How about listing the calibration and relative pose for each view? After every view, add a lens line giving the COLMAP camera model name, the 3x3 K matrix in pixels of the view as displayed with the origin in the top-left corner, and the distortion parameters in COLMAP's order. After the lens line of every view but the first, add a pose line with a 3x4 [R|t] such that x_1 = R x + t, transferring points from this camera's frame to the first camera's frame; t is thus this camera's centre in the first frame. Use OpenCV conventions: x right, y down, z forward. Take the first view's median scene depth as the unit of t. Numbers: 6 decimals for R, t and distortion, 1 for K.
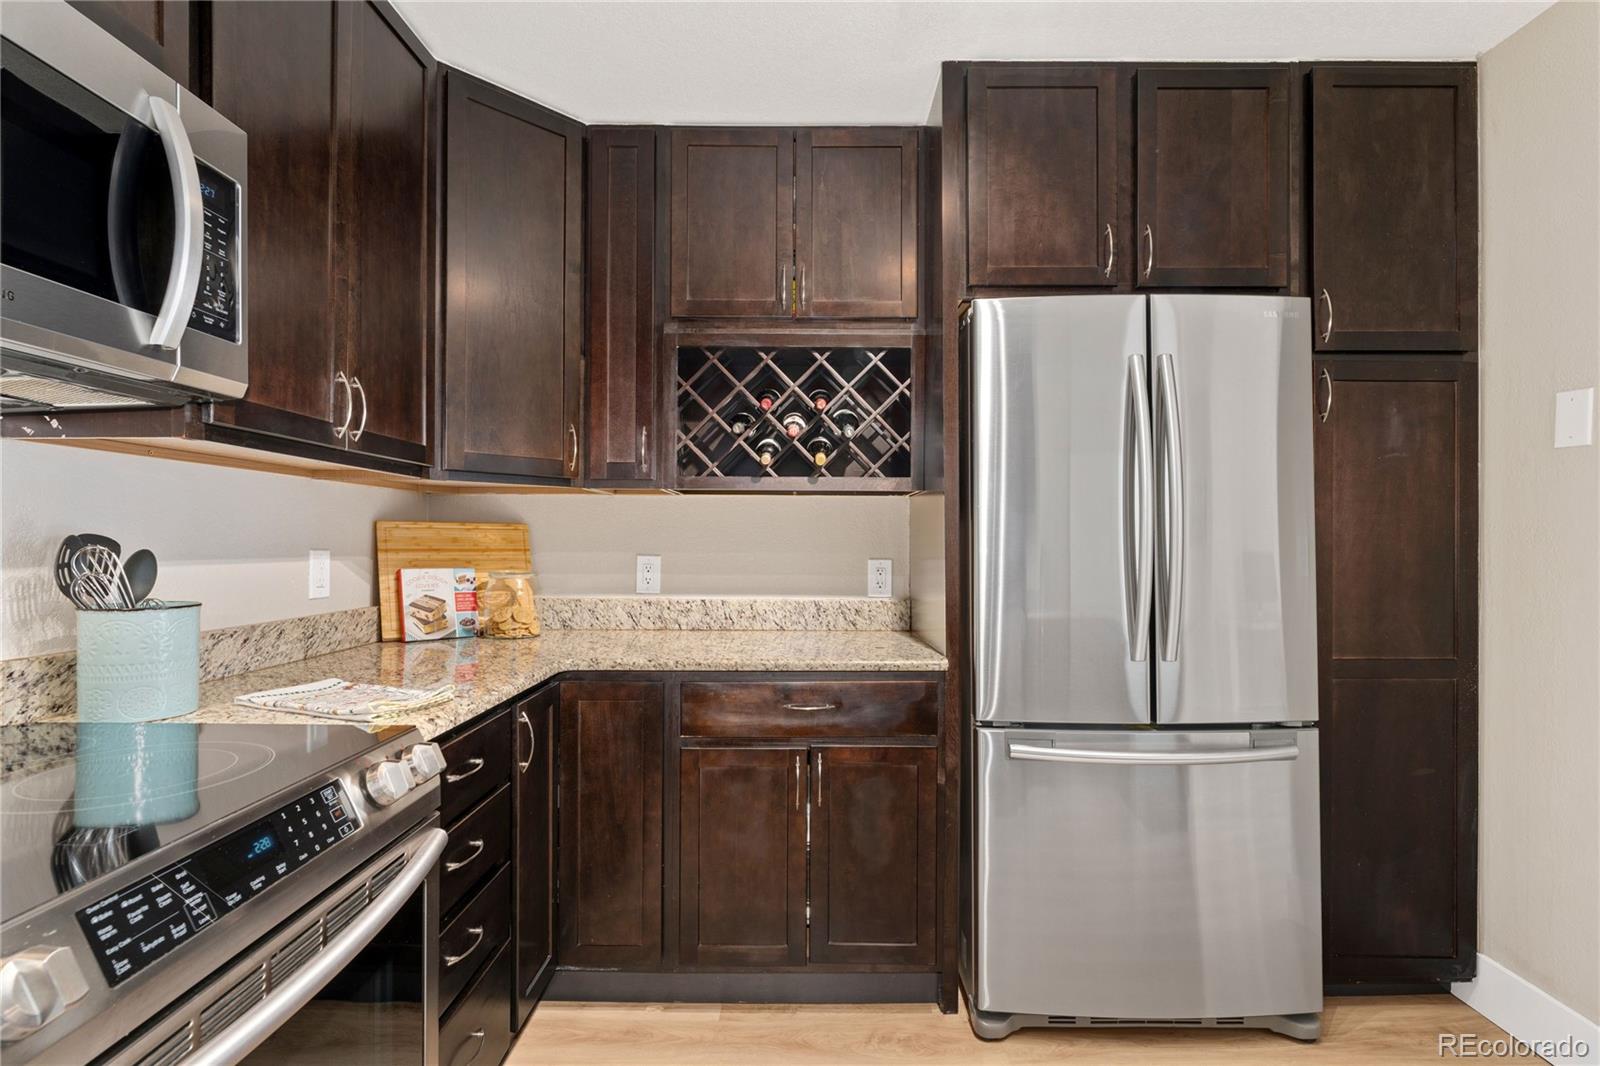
lens RADIAL K [[749.7, 0, 795.7], [0, 749.7, 539.1], [0, 0, 1]] dist [0.005294, -0.000608]
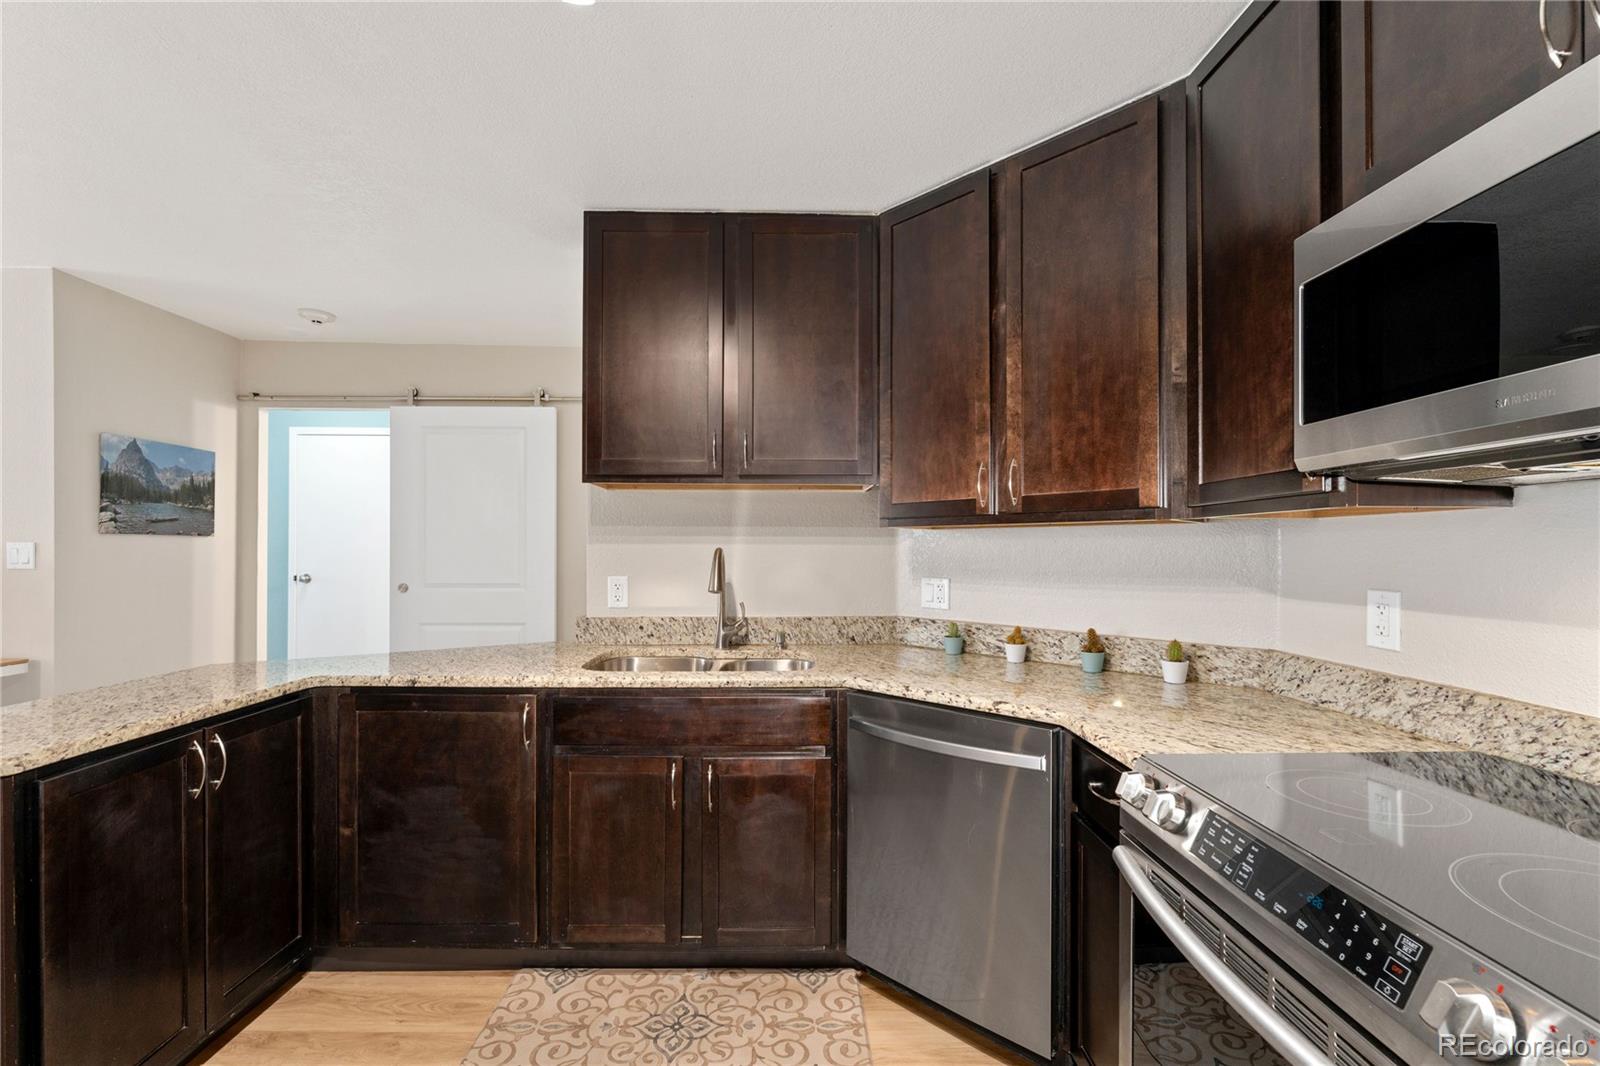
lens RADIAL K [[697.1, 0, 789.9], [0, 697.1, 543.5], [0, 0, 1]] dist [-0.001961, -0.000220]
pose [[-0.999921, -0.005424, -0.011339, 0.027510], [-0.005322, 0.999945, -0.009010, -0.041684], [0.011388, -0.008949, -0.999895, 0.870542]]
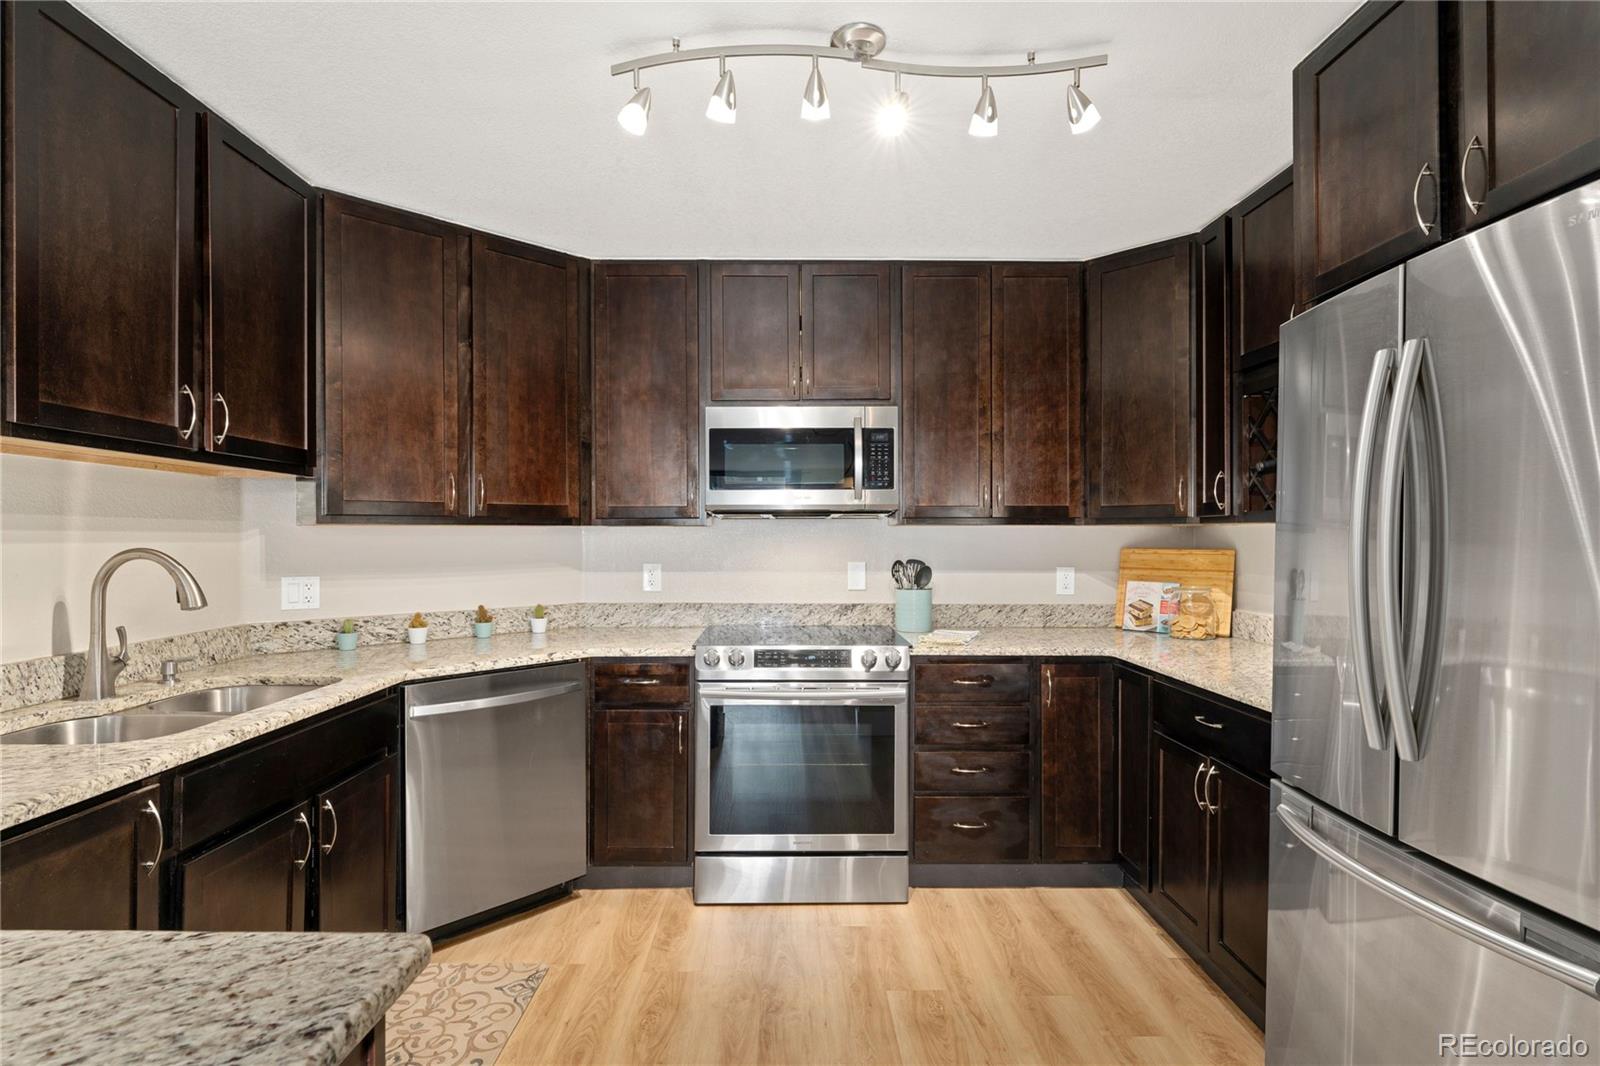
lens RADIAL K [[778.1, 0, 798.3], [0, 778.1, 532.9], [0, 0, 1]] dist [-0.005264, -0.001118]
pose [[0.013837, -0.009698, -0.999857, 1.214636], [0.004164, 0.999945, -0.009641, -0.051934], [0.999896, -0.004030, 0.013877, 0.389444]]
